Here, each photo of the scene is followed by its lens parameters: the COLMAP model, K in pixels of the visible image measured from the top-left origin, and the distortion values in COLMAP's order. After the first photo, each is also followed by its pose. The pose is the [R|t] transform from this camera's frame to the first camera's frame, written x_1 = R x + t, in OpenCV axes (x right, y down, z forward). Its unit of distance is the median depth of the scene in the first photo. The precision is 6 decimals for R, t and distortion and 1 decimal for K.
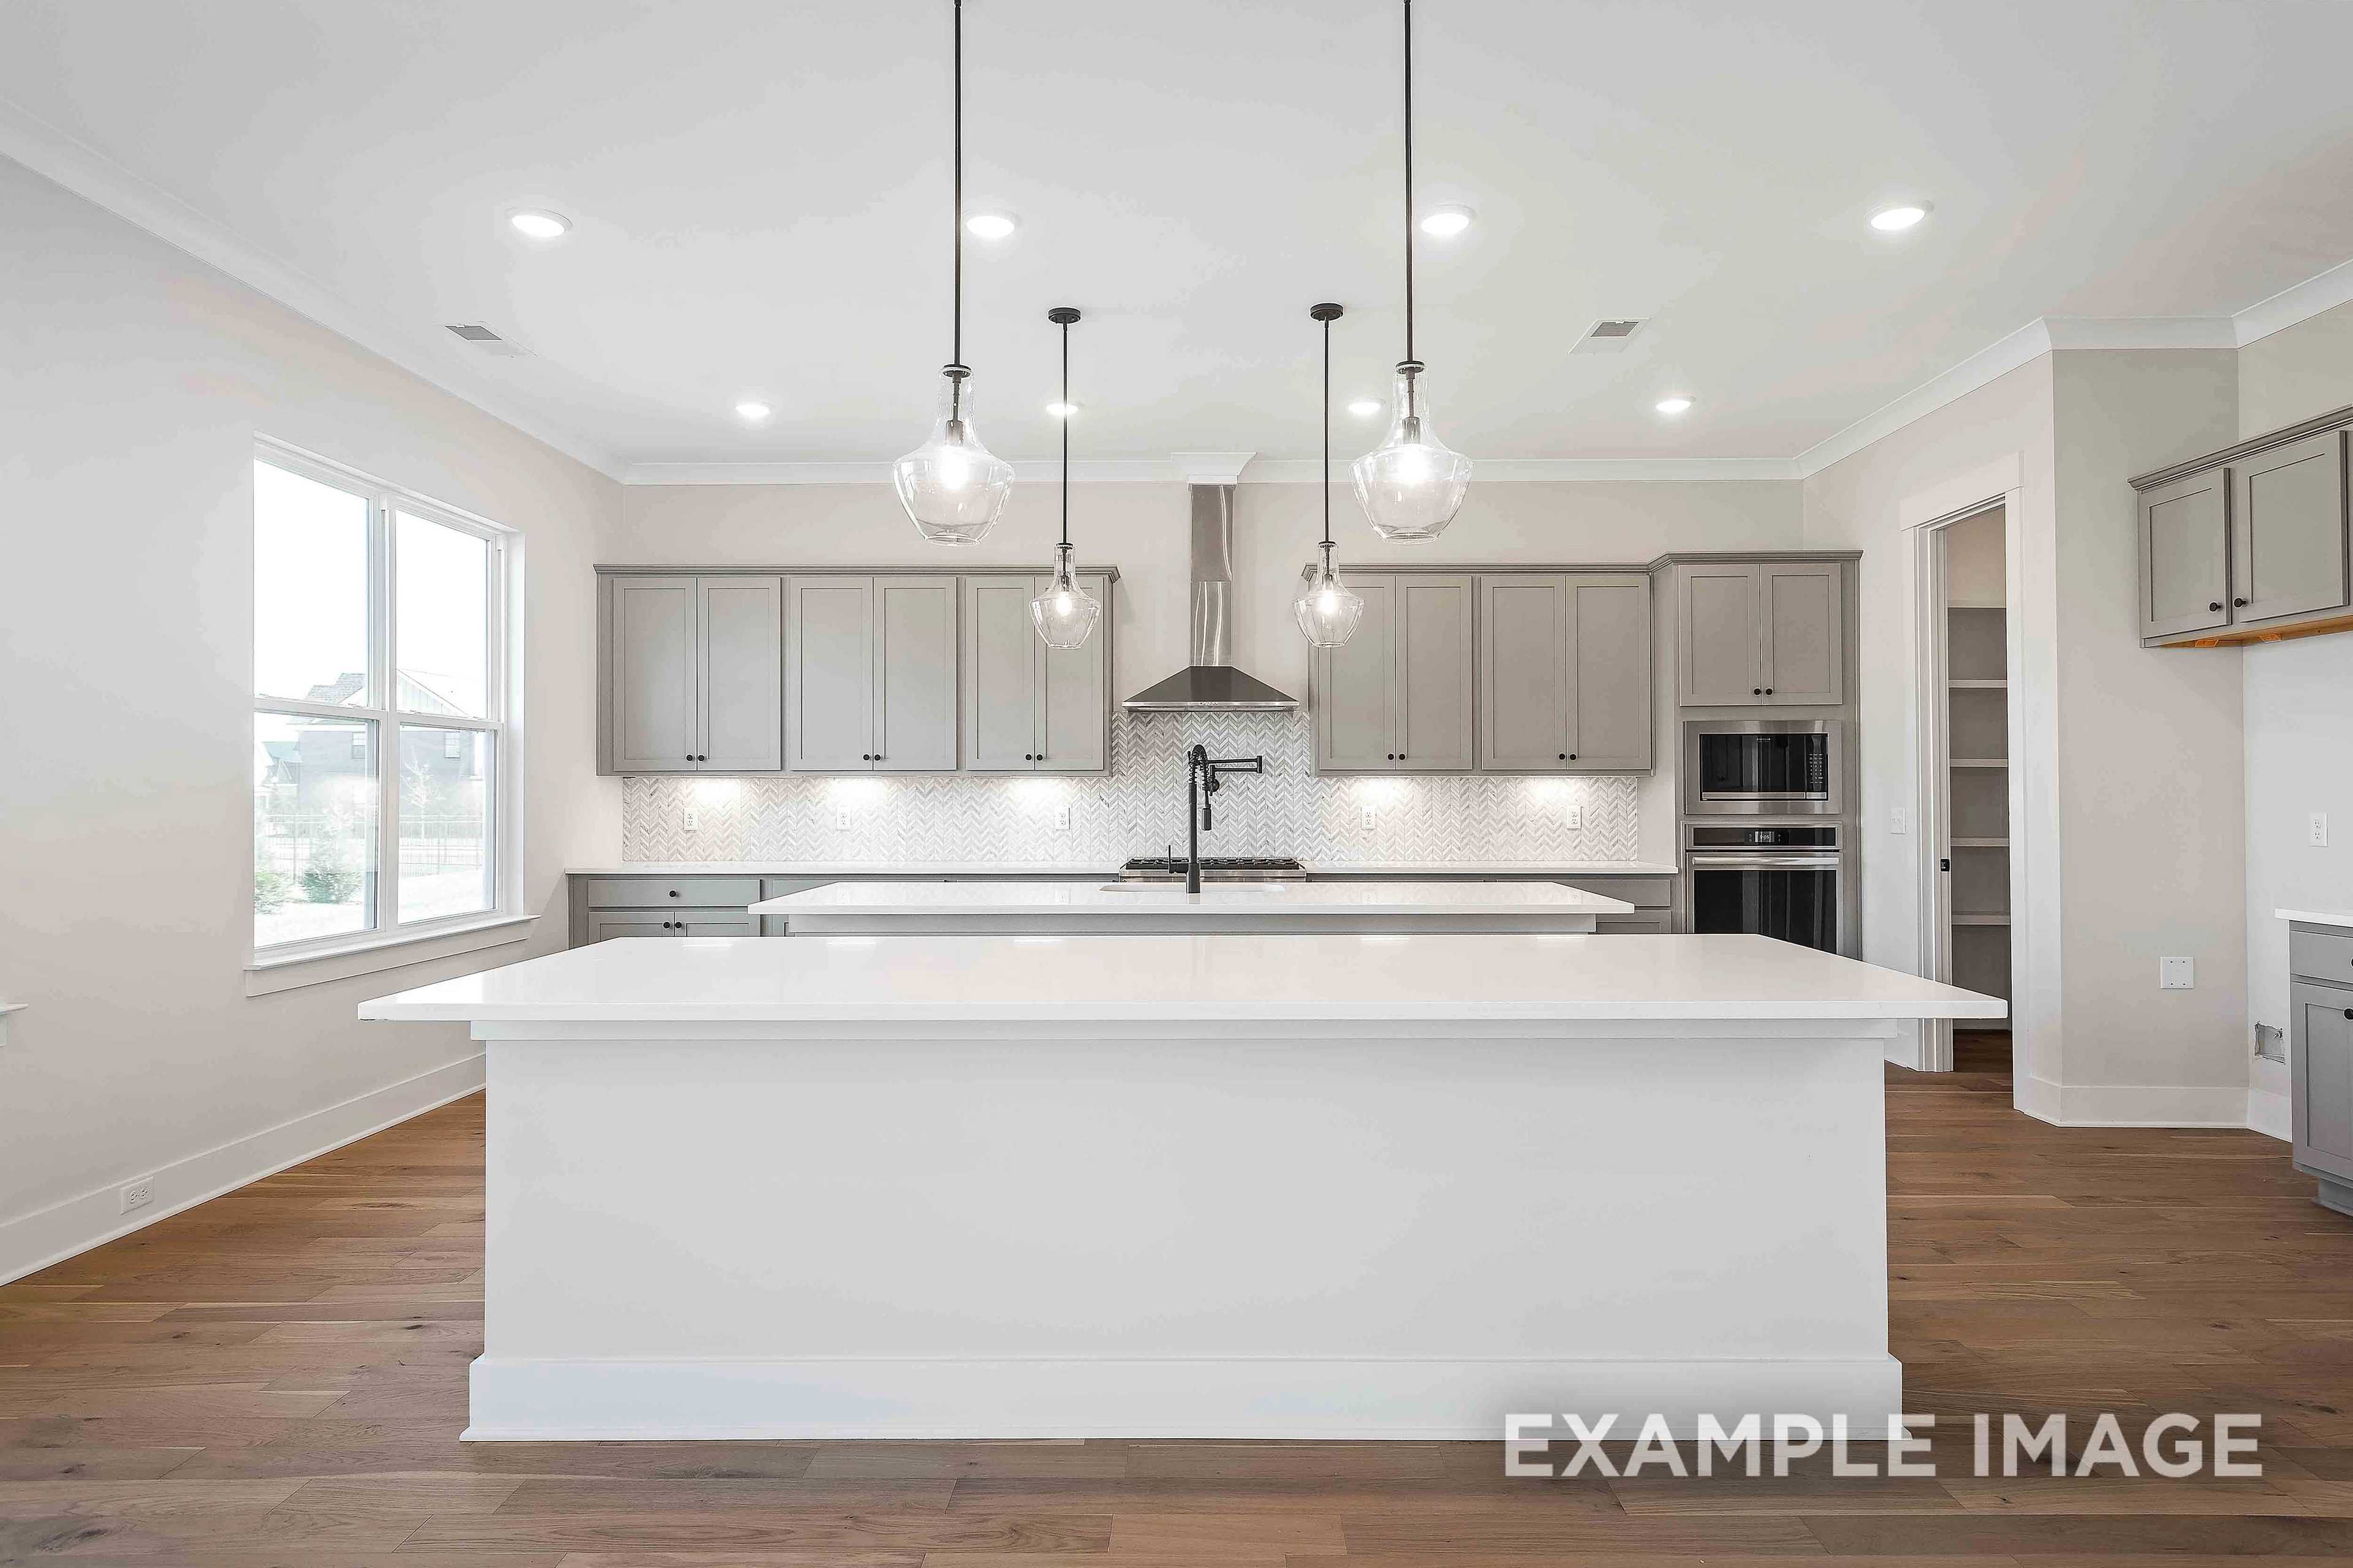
lens RADIAL K [[1416.7, 0, 1176.5], [0, 1416.7, 784.0], [0, 0, 1]] dist [0.003500, 0.000446]
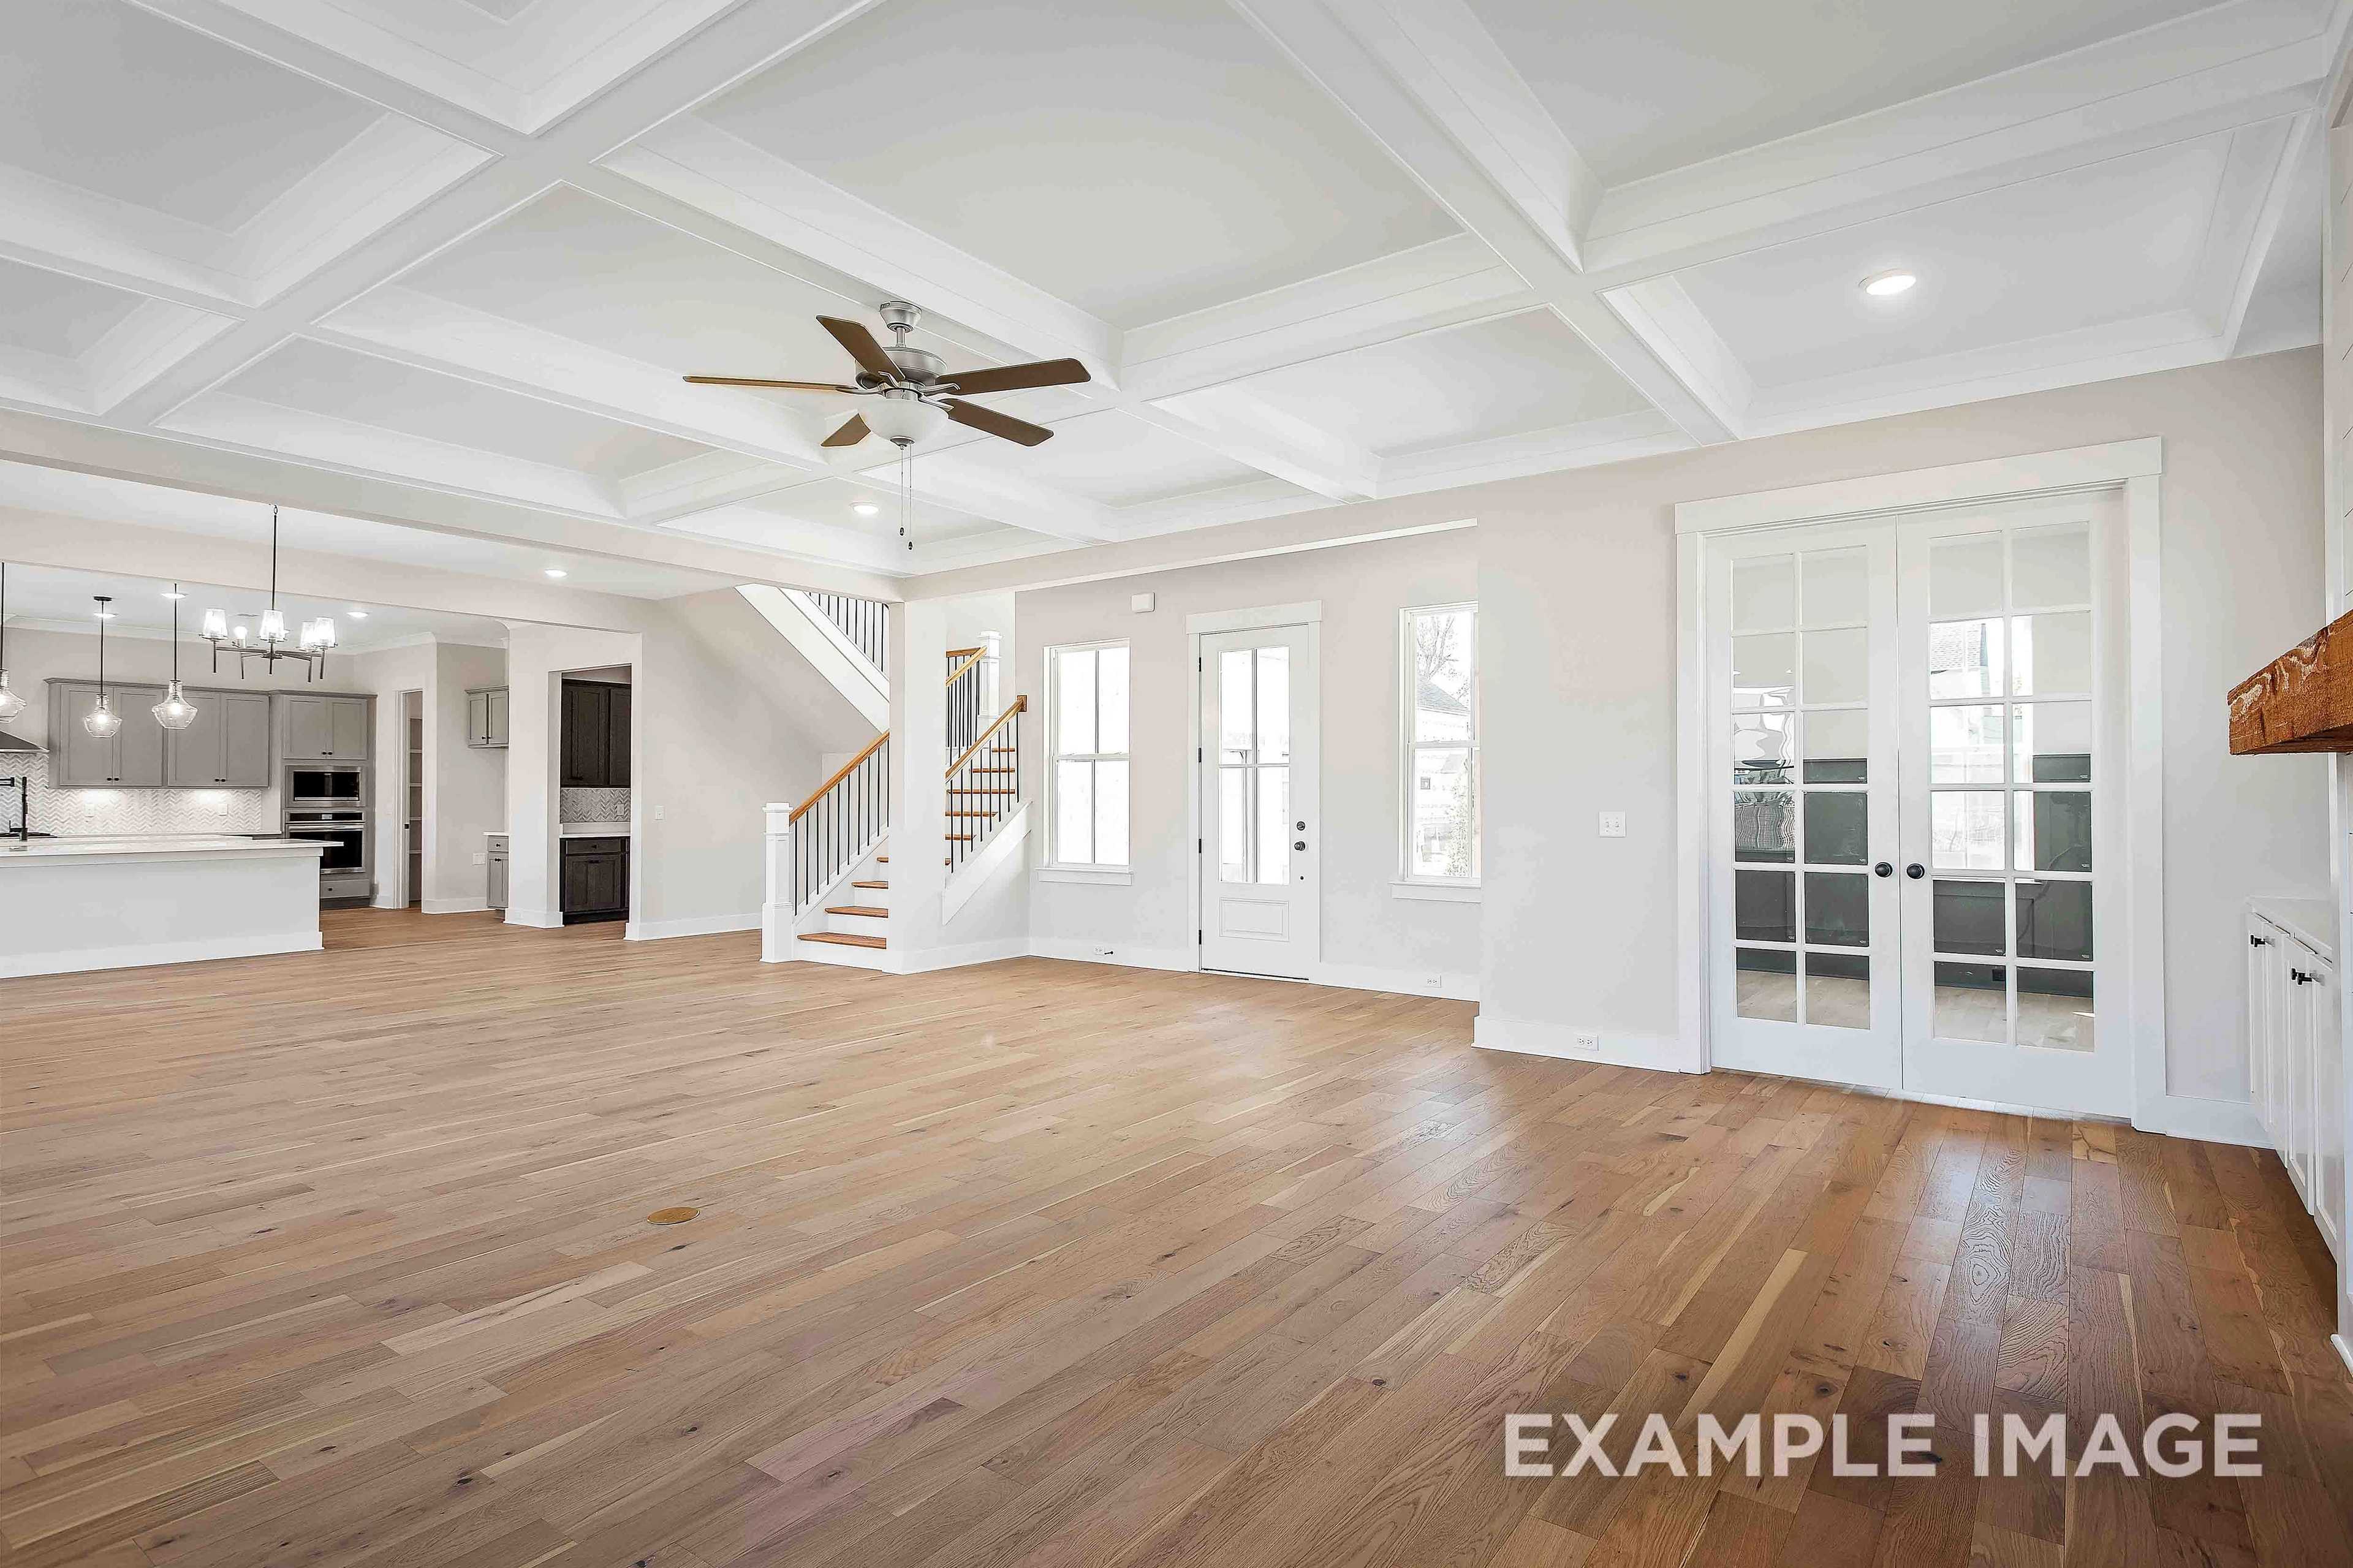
lens RADIAL K [[1172.2, 0, 1176.5], [0, 1172.2, 784.0], [0, 0, 1]] dist [0.003845, 0.000743]
pose [[0.584030, 0.008322, 0.811689, -0.321528], [-0.014060, 0.999901, -0.000136, -0.034258], [-0.811610, -0.011333, 0.584089, -1.209777]]
